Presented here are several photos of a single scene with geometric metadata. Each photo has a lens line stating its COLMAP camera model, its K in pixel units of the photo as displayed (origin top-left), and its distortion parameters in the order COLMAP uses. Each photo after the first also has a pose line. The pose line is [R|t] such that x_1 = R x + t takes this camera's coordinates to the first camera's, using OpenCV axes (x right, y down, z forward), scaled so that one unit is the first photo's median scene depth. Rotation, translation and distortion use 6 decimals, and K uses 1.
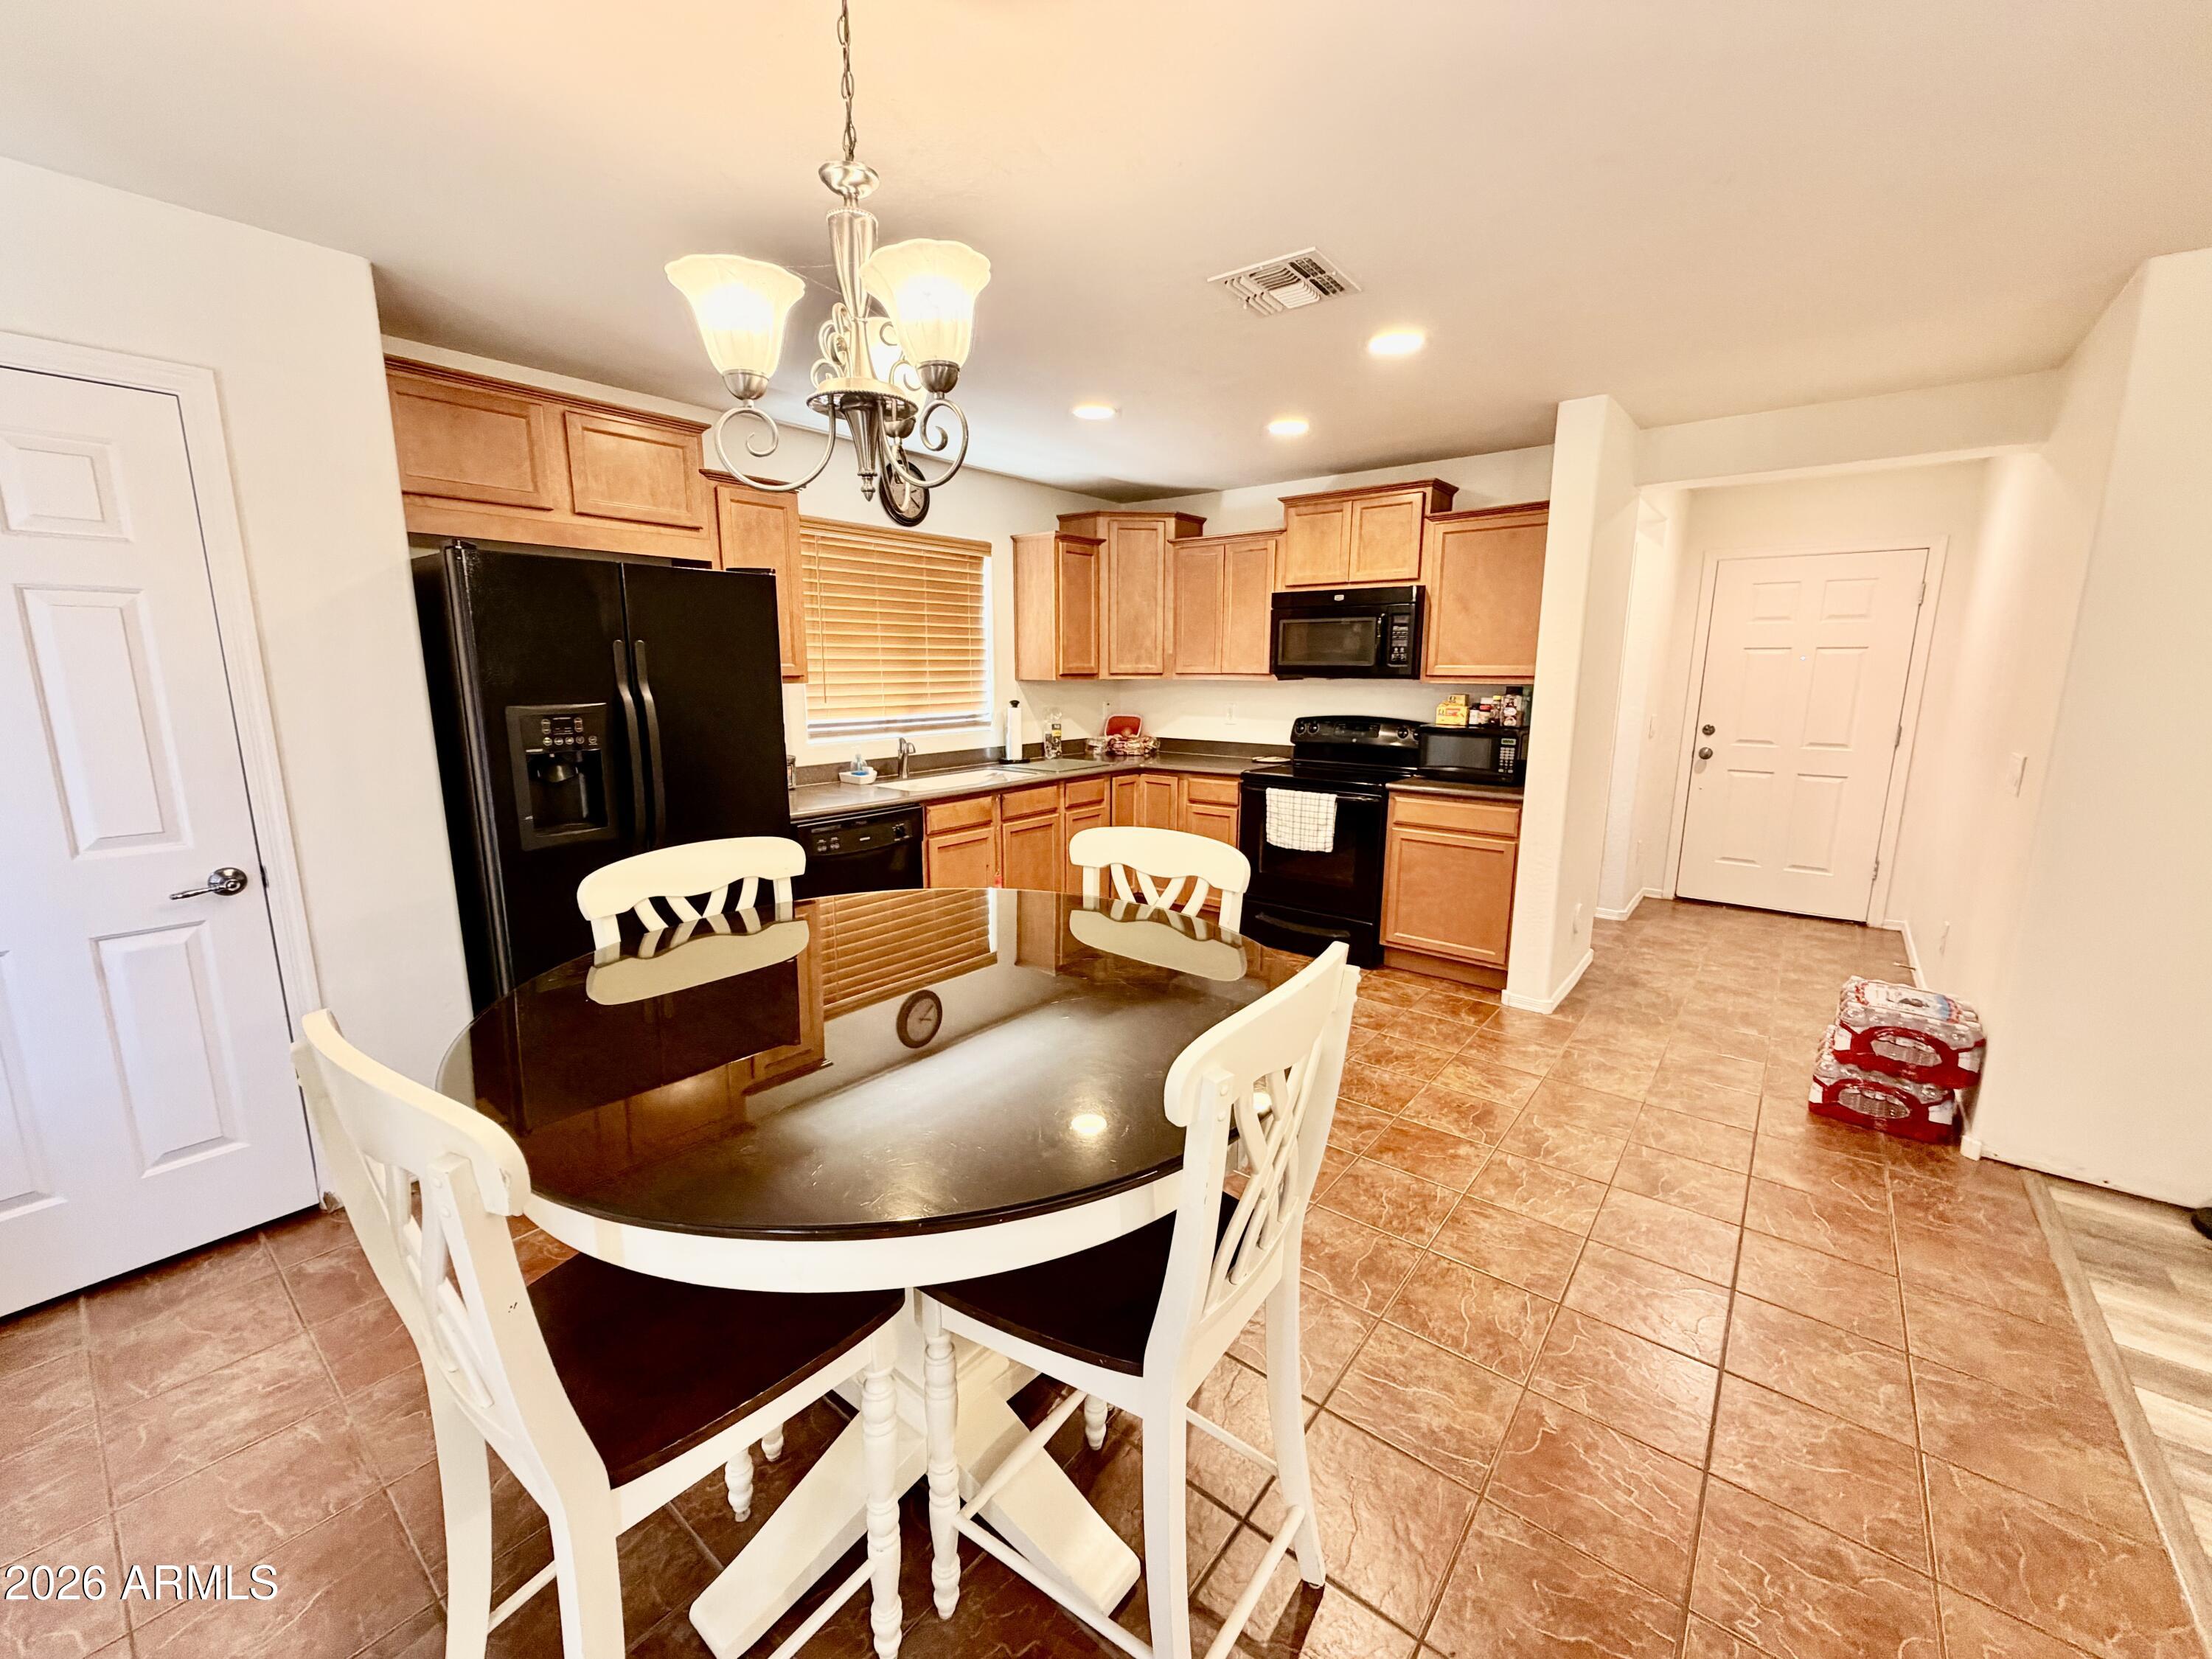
lens RADIAL K [[882.8, 0, 1101.0], [0, 882.8, 831.7], [0, 0, 1]] dist [0.002165, 0.000380]
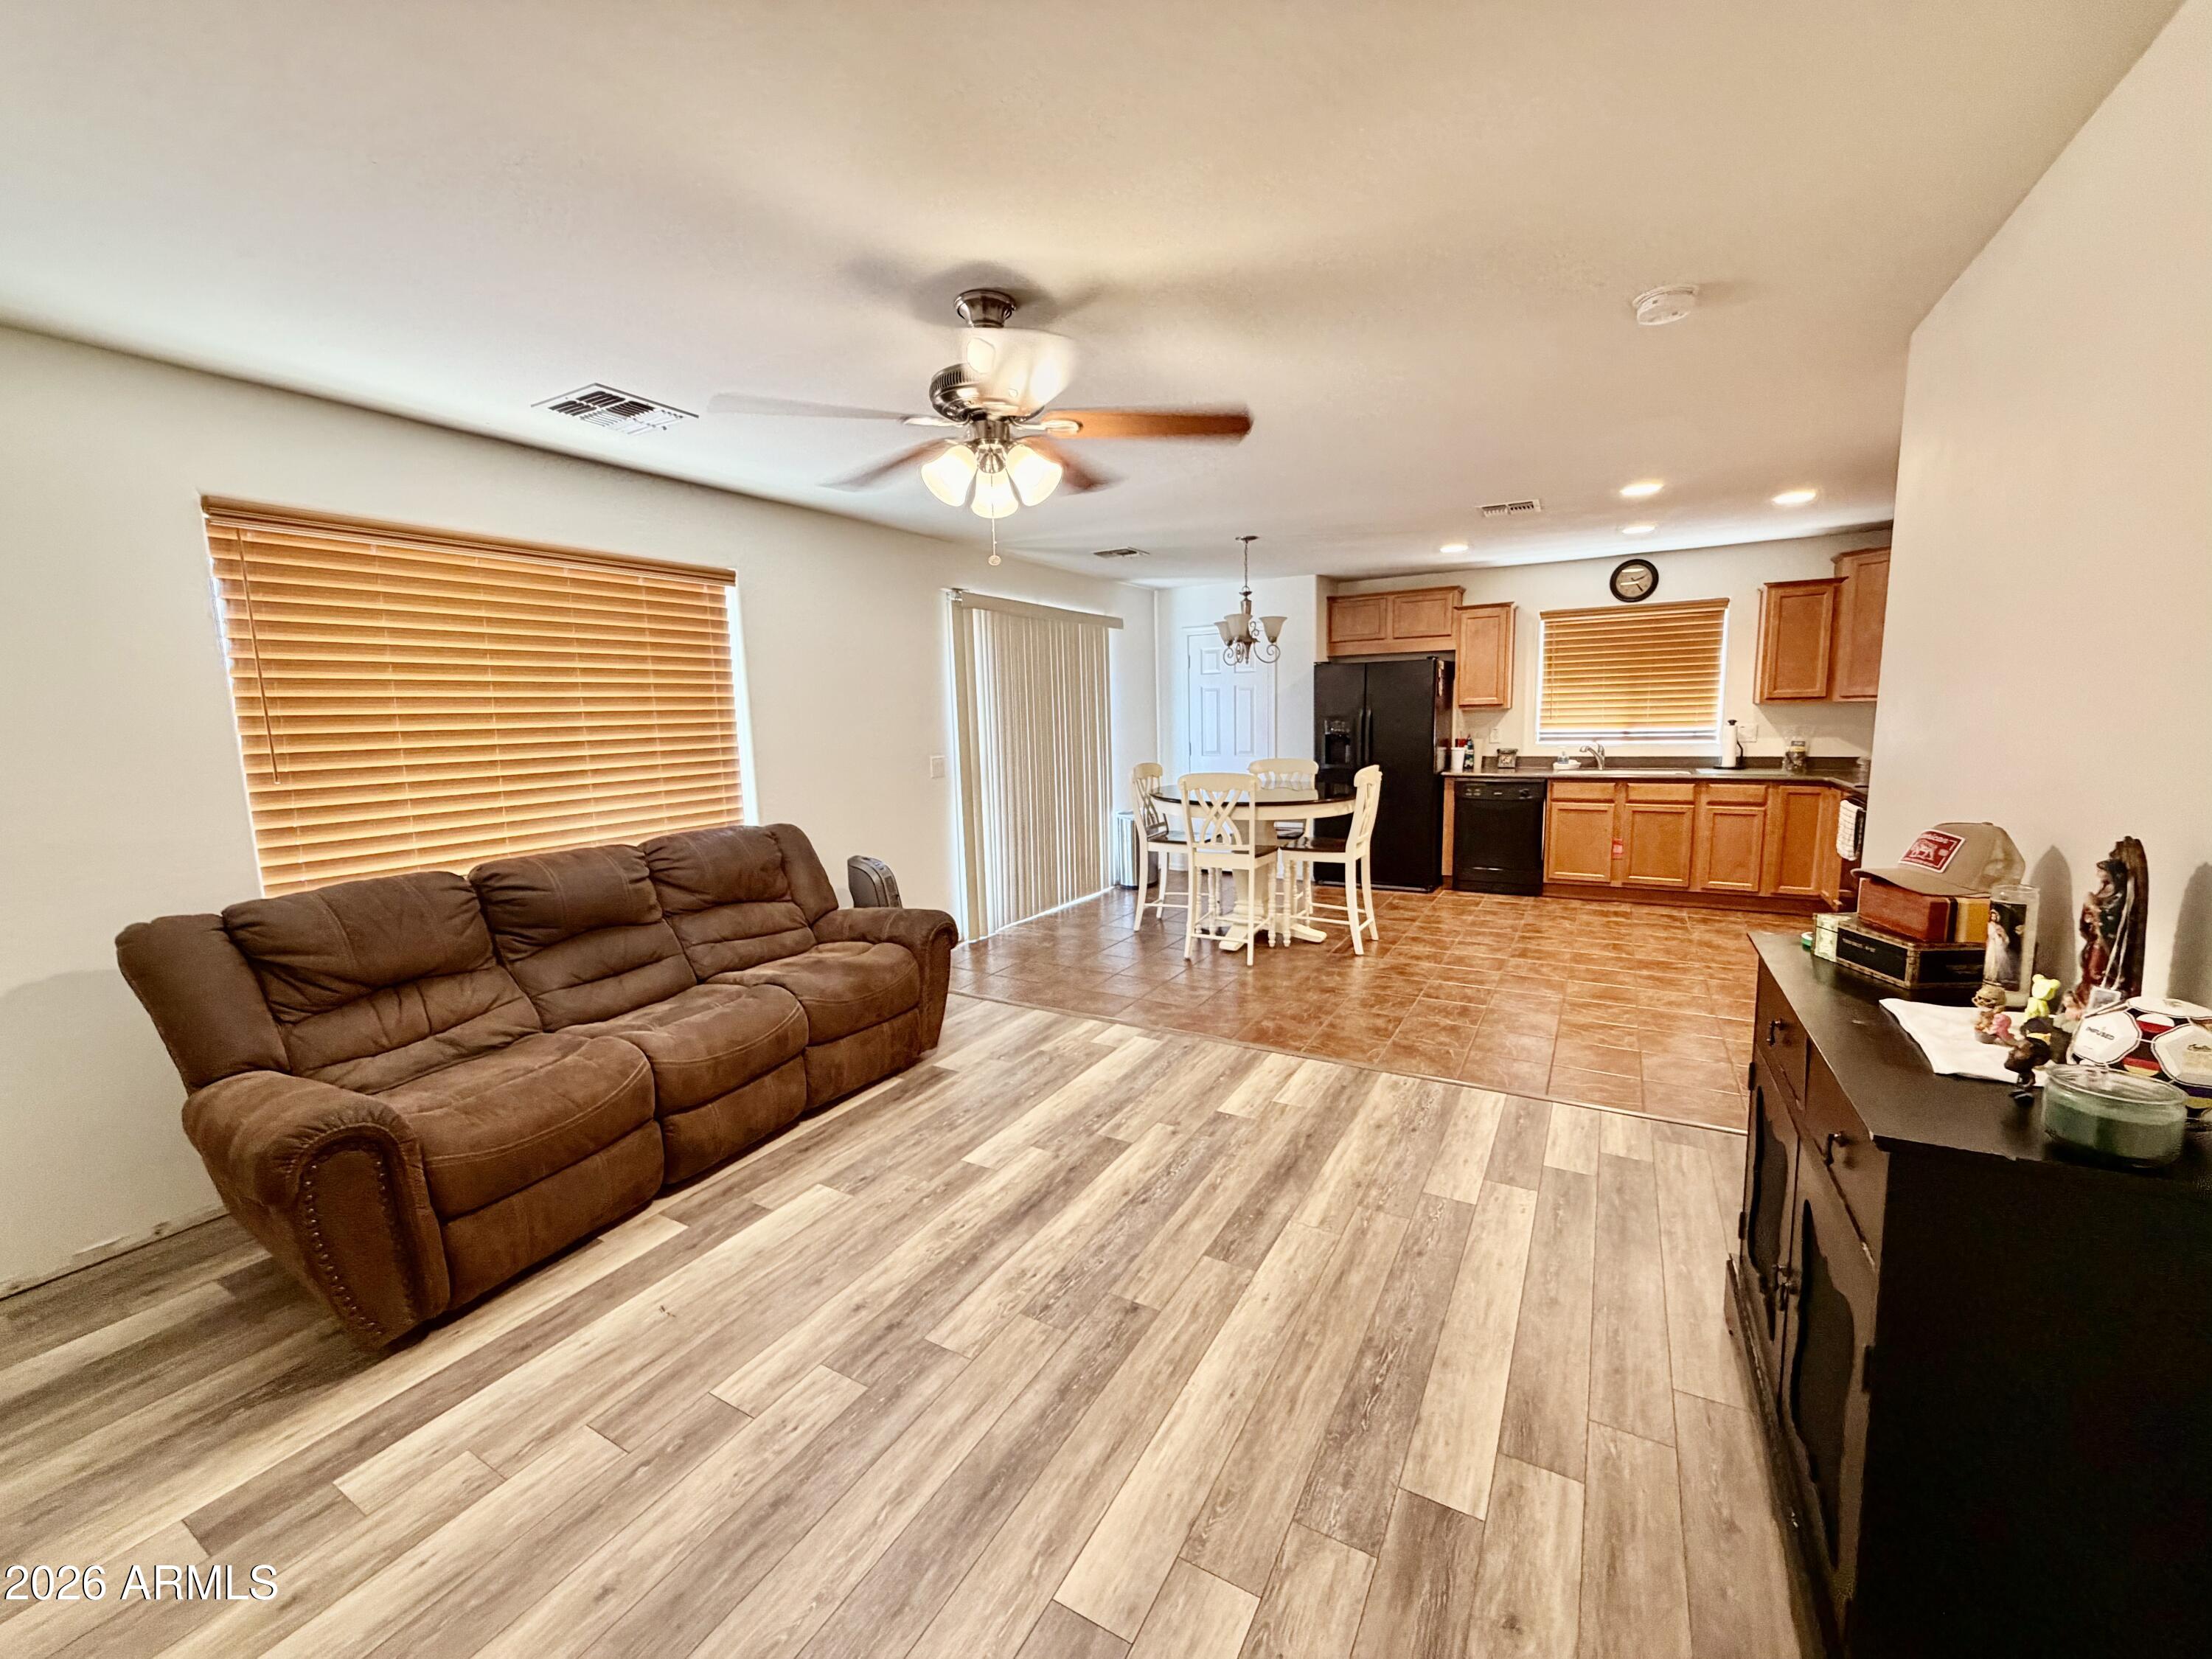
lens RADIAL K [[882.8, 0, 1103.4], [0, 882.8, 827.6], [0, 0, 1]] dist [0.002165, 0.000380]
pose [[0.158246, 0.122323, -0.979793, 1.091497], [-0.158892, 0.982519, 0.097001, 0.023305], [0.974531, 0.140332, 0.174916, -0.074209]]
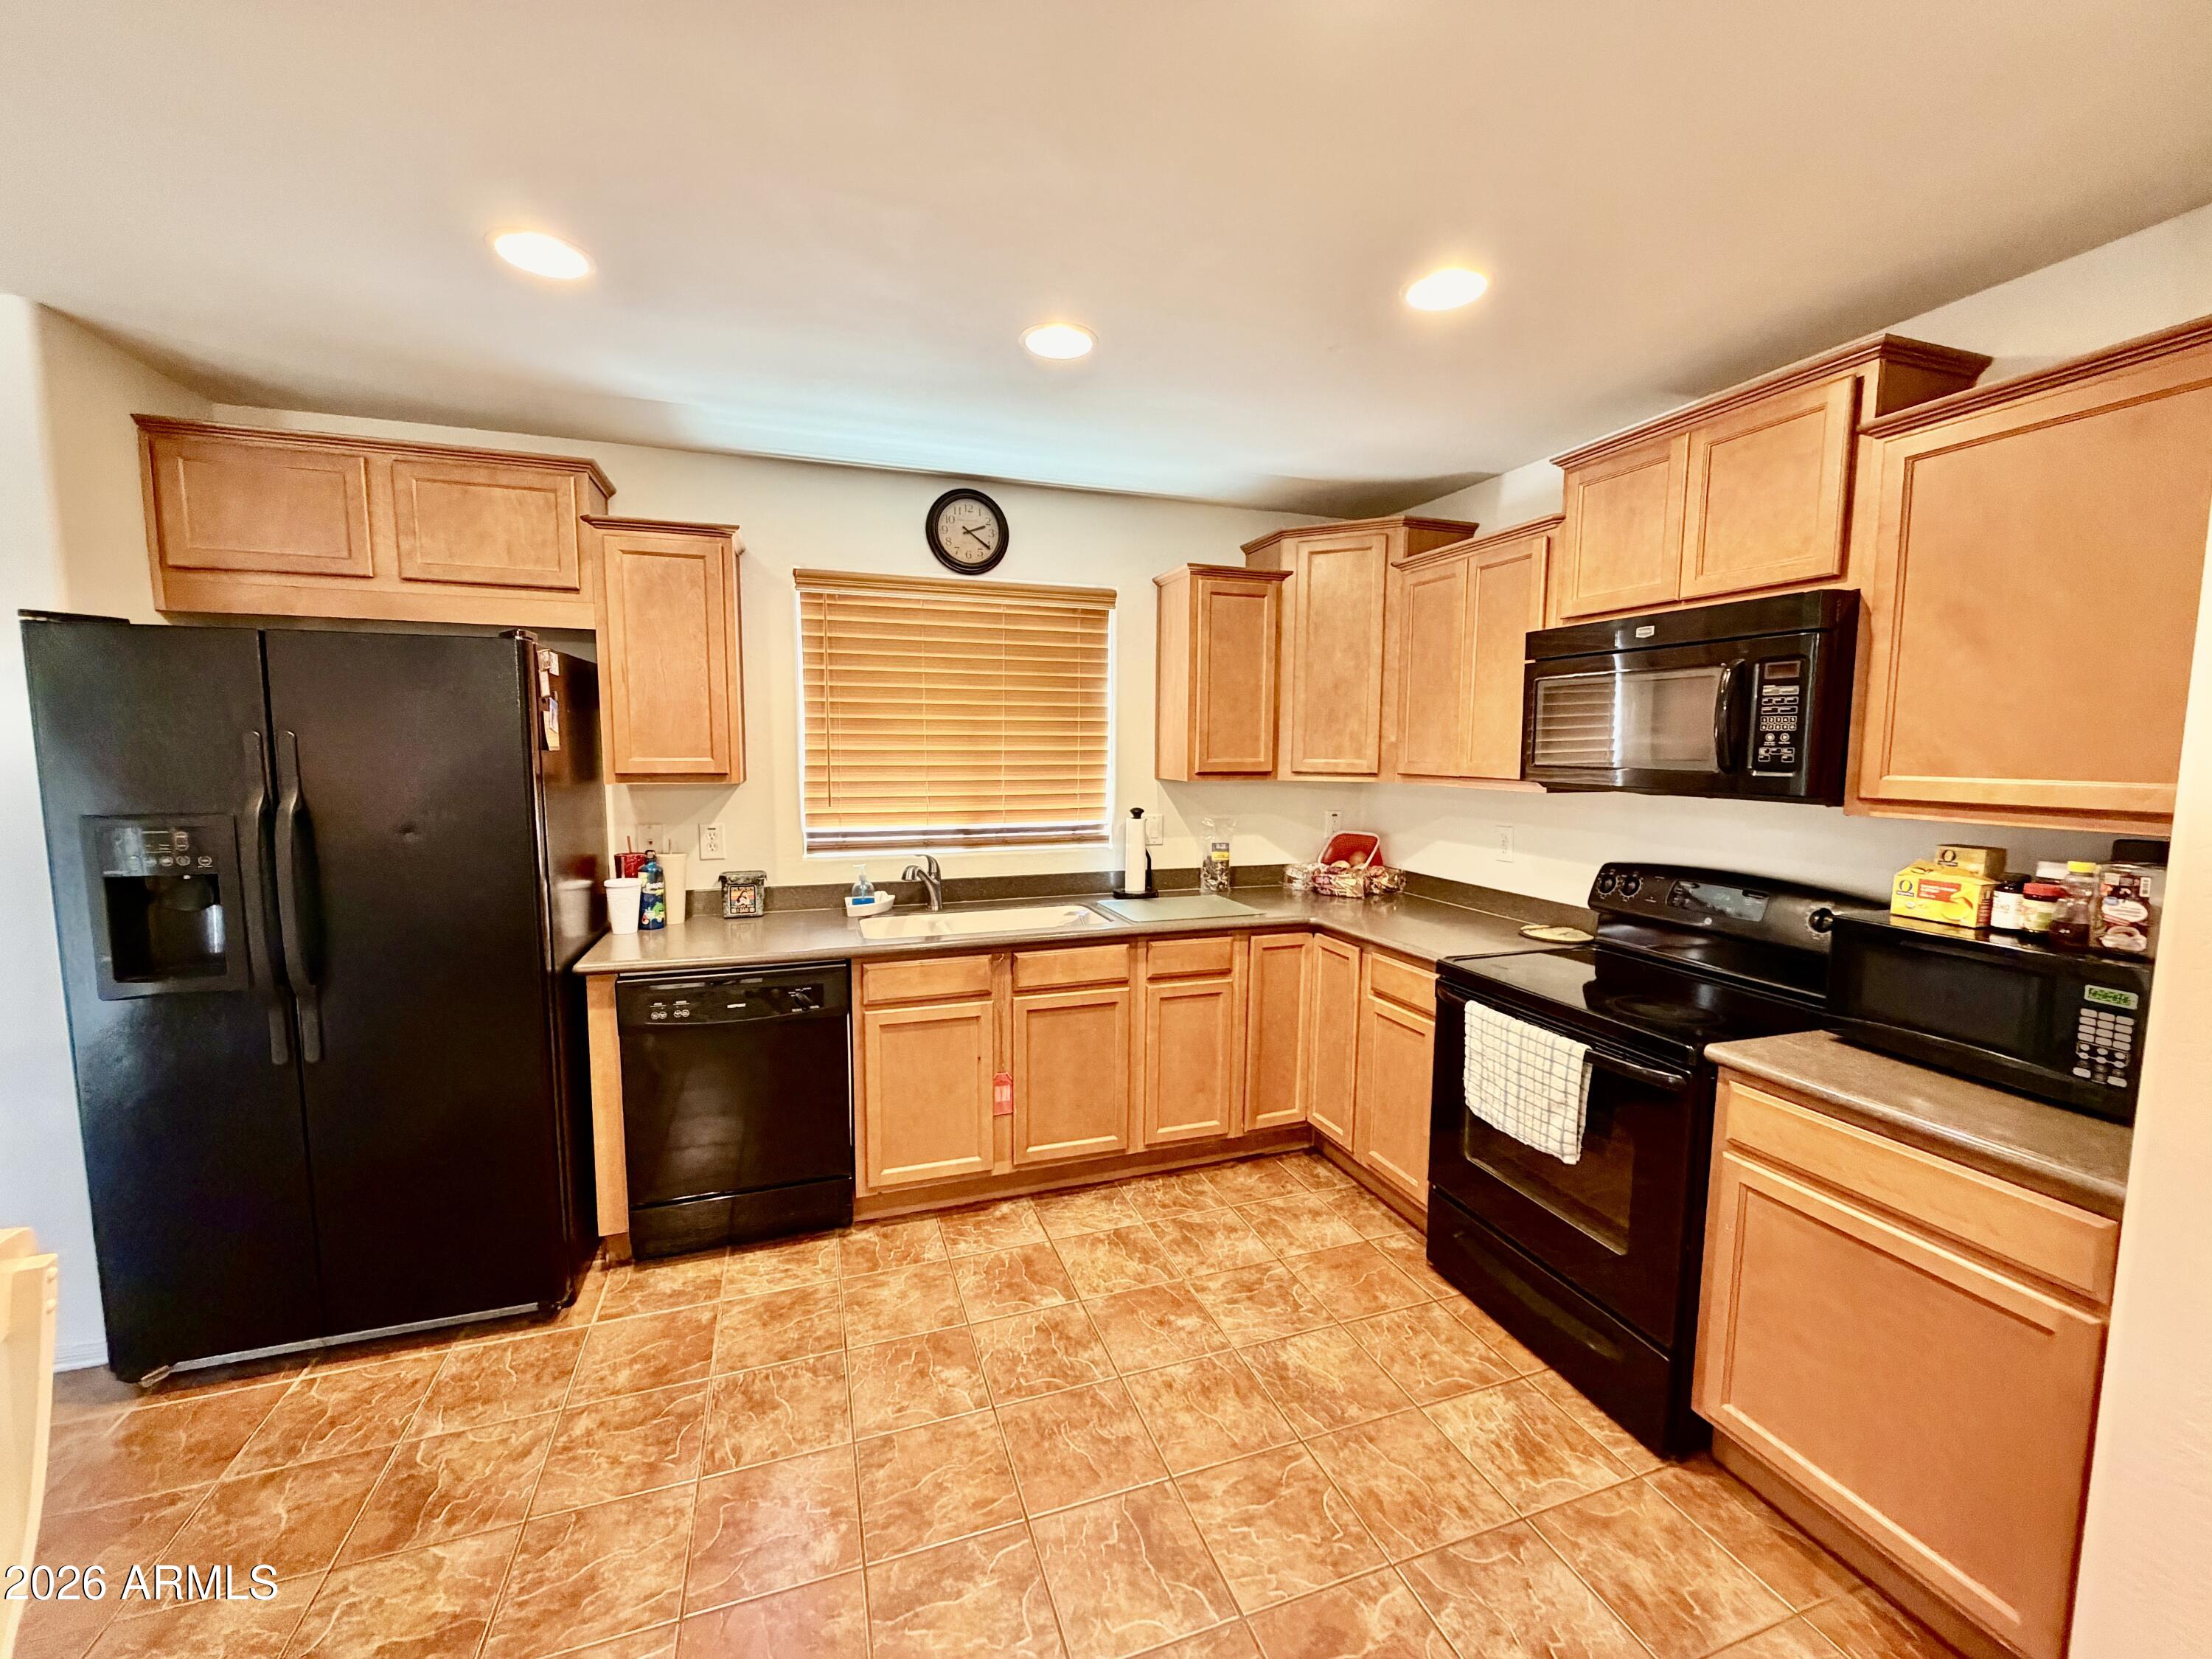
lens RADIAL K [[882.8, 0, 1102.5], [0, 882.8, 832.8], [0, 0, 1]] dist [0.002165, 0.000380]
pose [[0.847399, 0.056798, -0.527910, 0.268727], [-0.103472, 0.992865, -0.059271, -0.092118], [0.520777, 0.104850, 0.847230, 0.428378]]
